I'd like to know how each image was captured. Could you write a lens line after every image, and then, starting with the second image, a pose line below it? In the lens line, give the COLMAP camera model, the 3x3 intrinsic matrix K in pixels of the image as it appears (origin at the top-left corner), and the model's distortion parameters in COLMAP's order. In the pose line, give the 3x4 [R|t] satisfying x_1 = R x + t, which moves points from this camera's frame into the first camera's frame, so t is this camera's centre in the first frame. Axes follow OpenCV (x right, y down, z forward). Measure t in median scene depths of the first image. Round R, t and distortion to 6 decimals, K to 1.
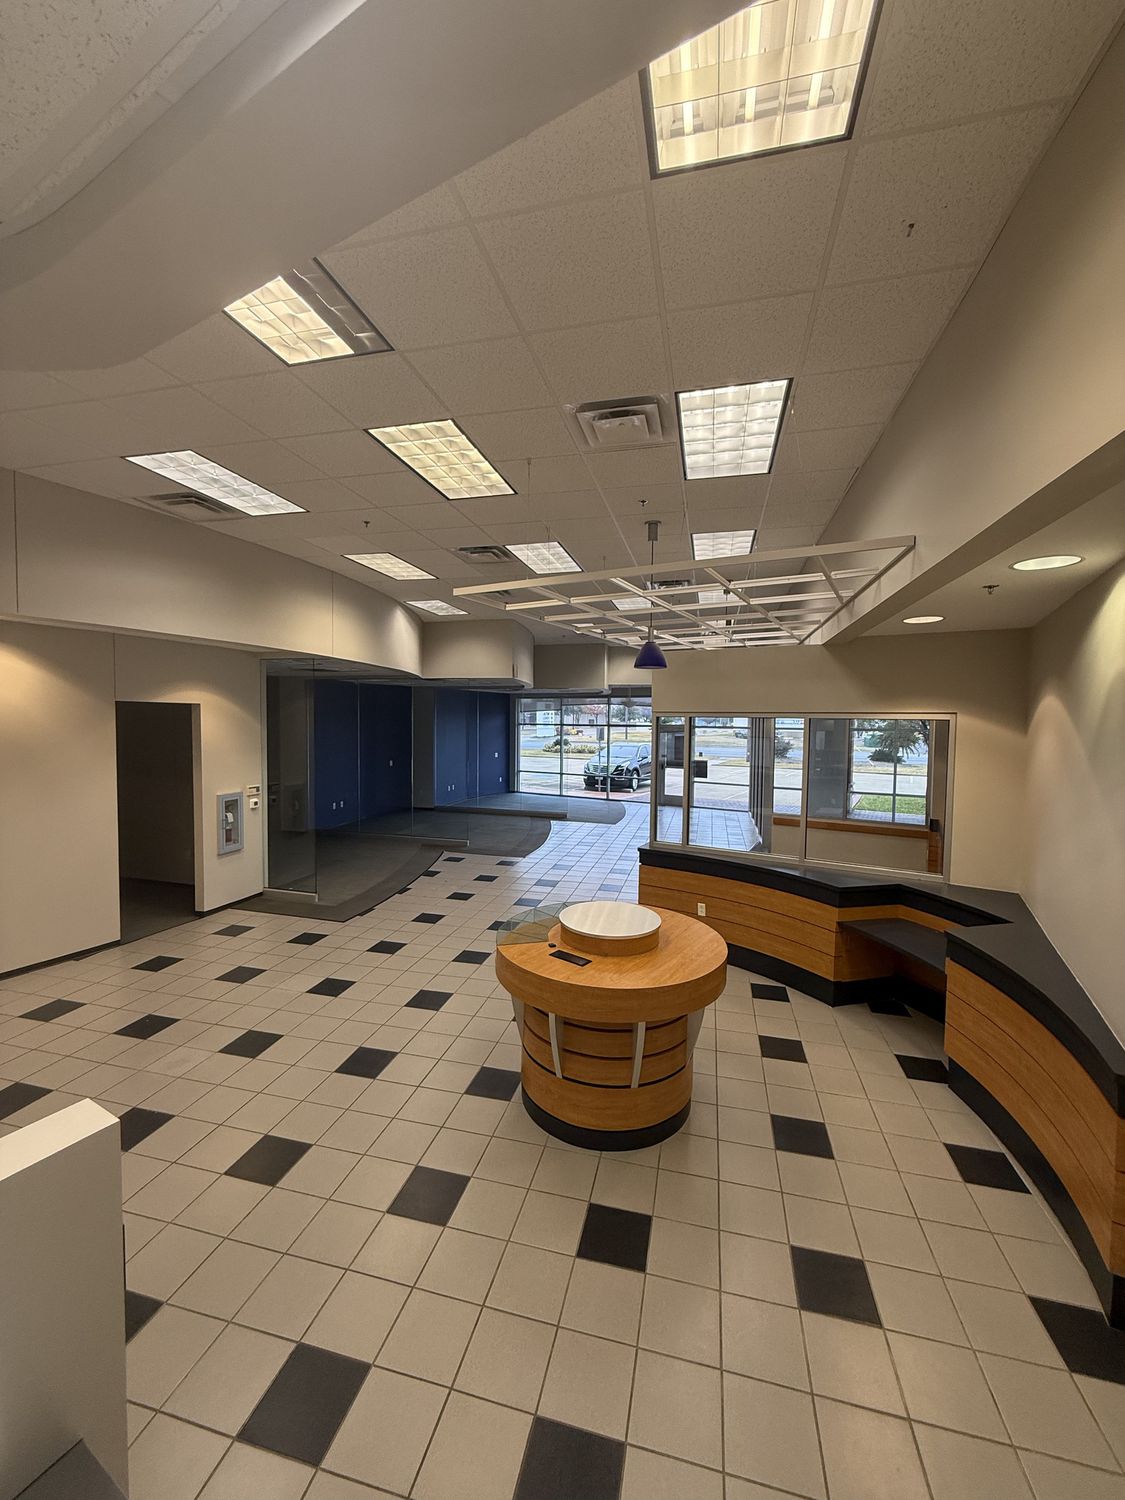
lens RADIAL K [[597.8, 0, 567.4], [0, 597.8, 747.4], [0, 0, 1]] dist [-0.000551, -0.000011]
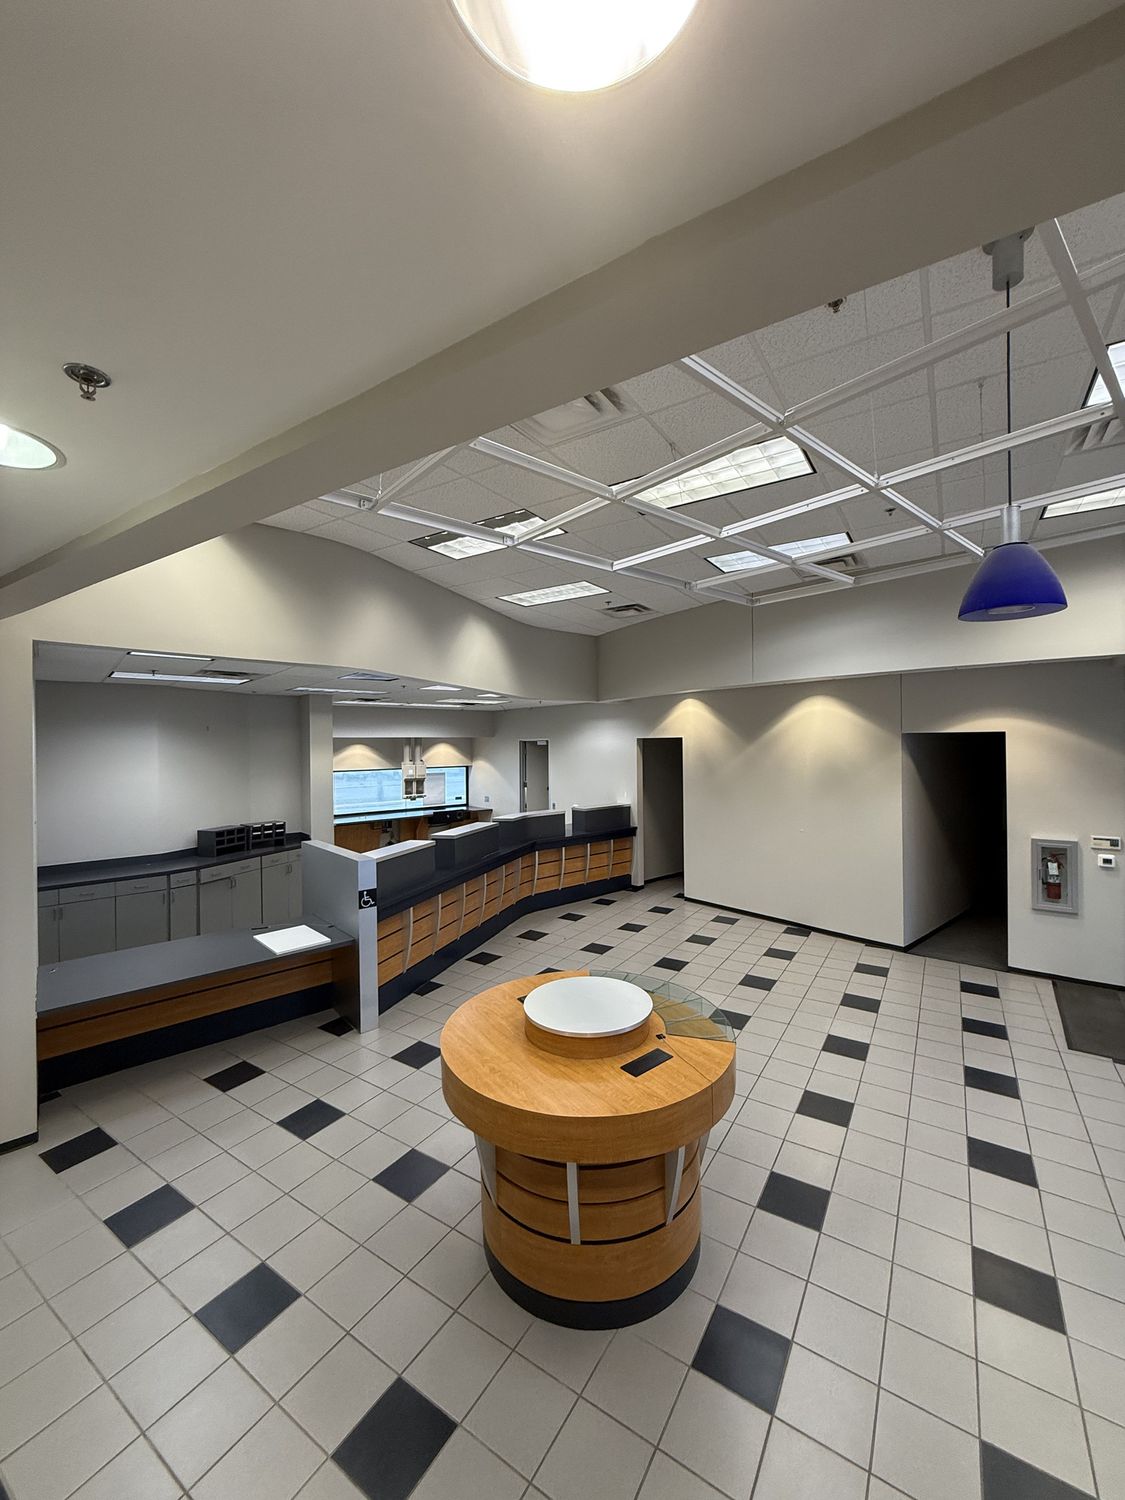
lens RADIAL K [[597.8, 0, 567.9], [0, 597.8, 749.0], [0, 0, 1]] dist [-0.000551, -0.000011]
pose [[-0.322814, -0.001299, -0.946461, 0.435171], [-0.040659, 0.999095, 0.012497, -0.030784], [0.945589, 0.042517, -0.322575, 0.643001]]
